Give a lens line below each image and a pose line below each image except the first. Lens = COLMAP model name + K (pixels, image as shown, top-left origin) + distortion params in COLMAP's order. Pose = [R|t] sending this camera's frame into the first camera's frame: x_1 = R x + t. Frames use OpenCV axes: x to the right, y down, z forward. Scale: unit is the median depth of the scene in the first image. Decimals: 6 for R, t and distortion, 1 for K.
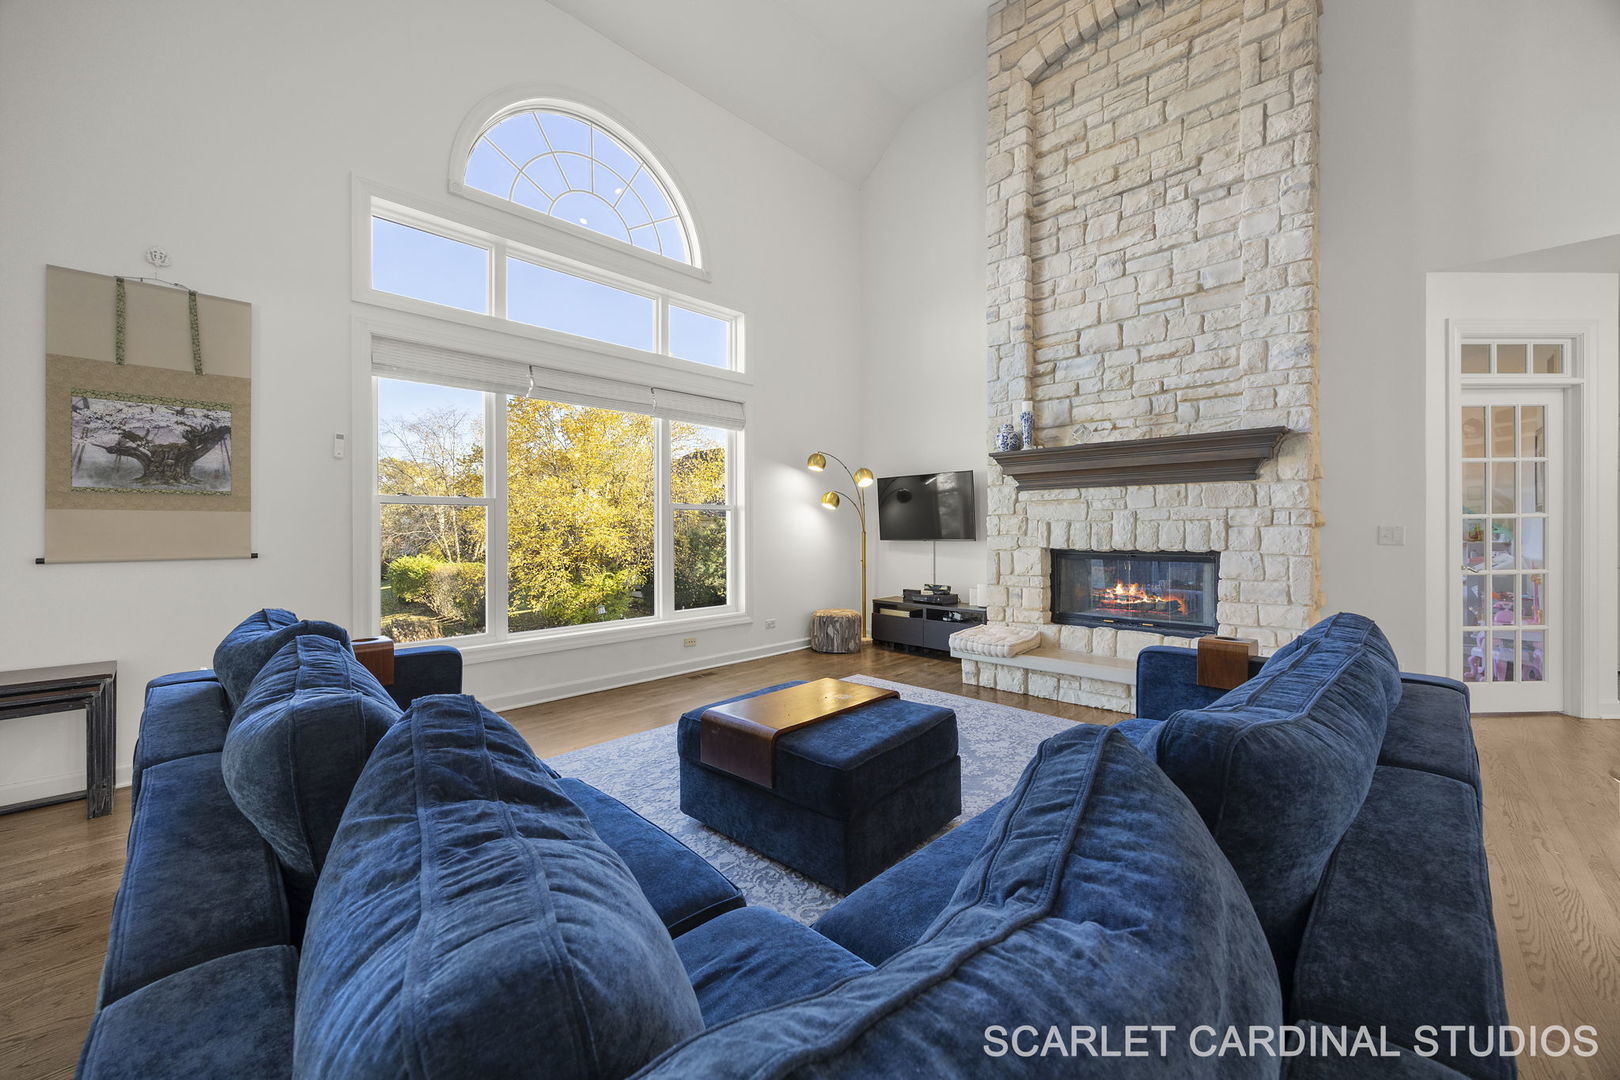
lens RADIAL K [[601.0, 0, 808.4], [0, 601.0, 532.5], [0, 0, 1]] dist [0.000300, 0.000038]
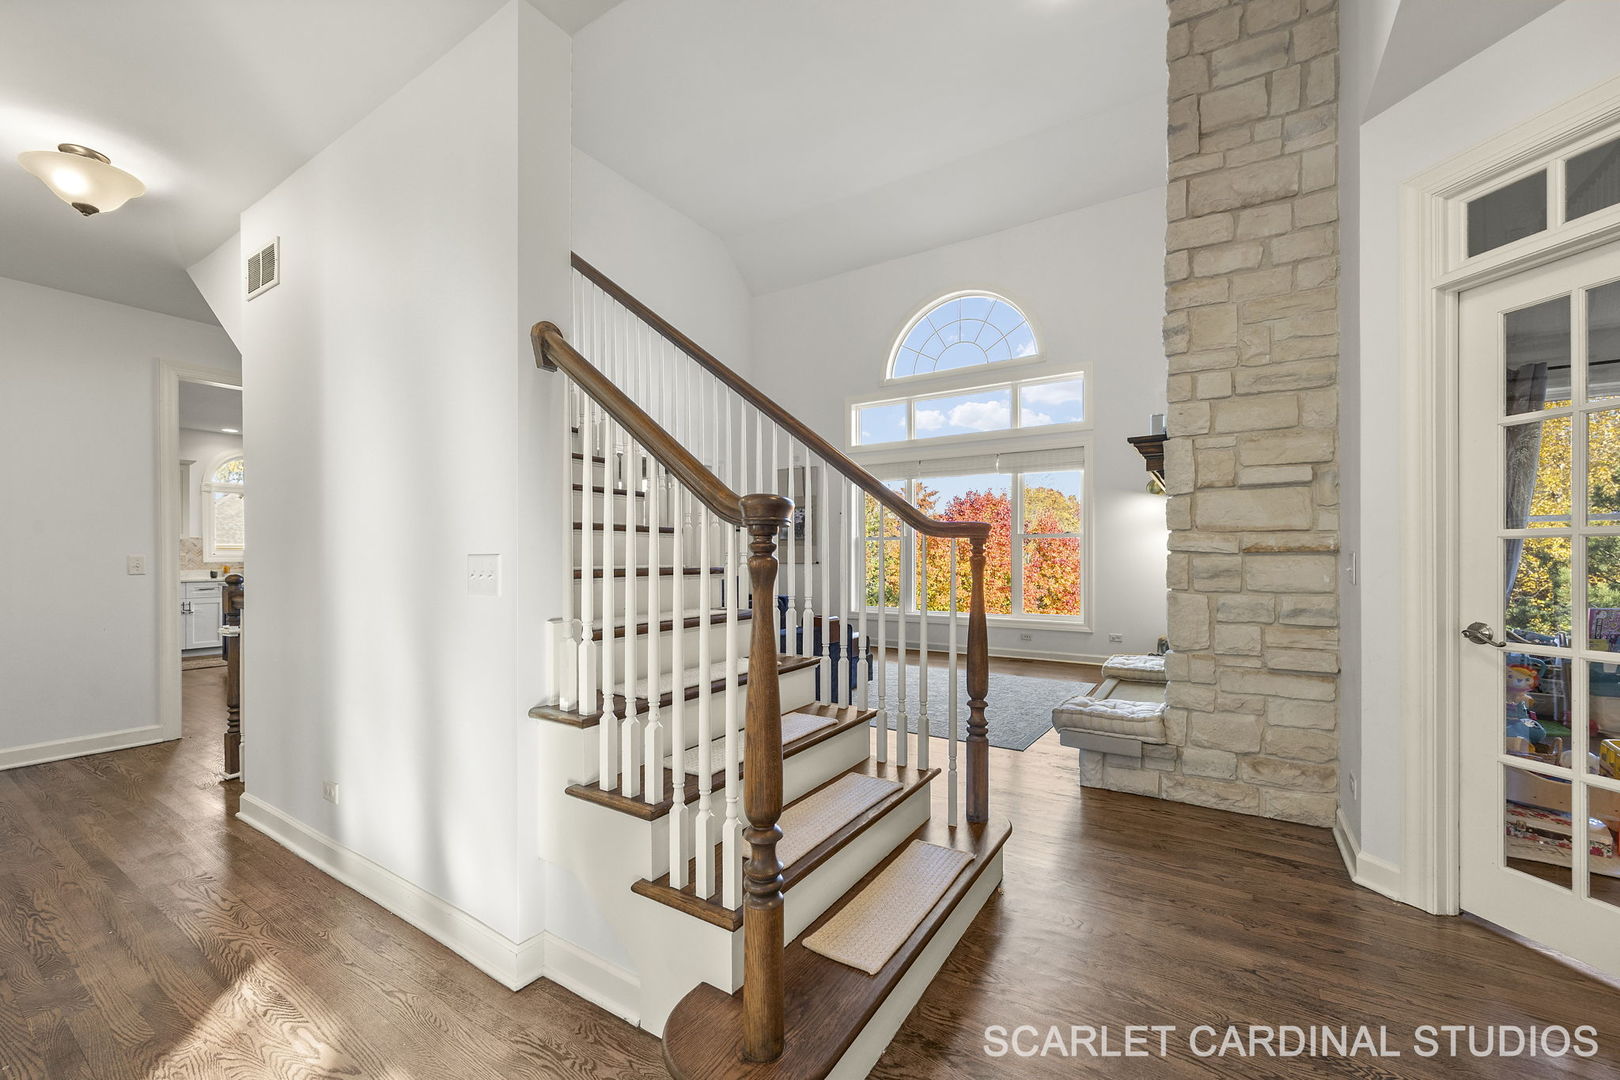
lens RADIAL K [[630.9, 0, 812.7], [0, 630.9, 542.6], [0, 0, 1]] dist [-0.000619, 0.000162]
pose [[0.220346, -0.011179, -0.975358, 1.037178], [-0.000295, 0.999934, -0.011528, -0.009527], [0.975422, 0.002828, 0.220328, 0.229067]]
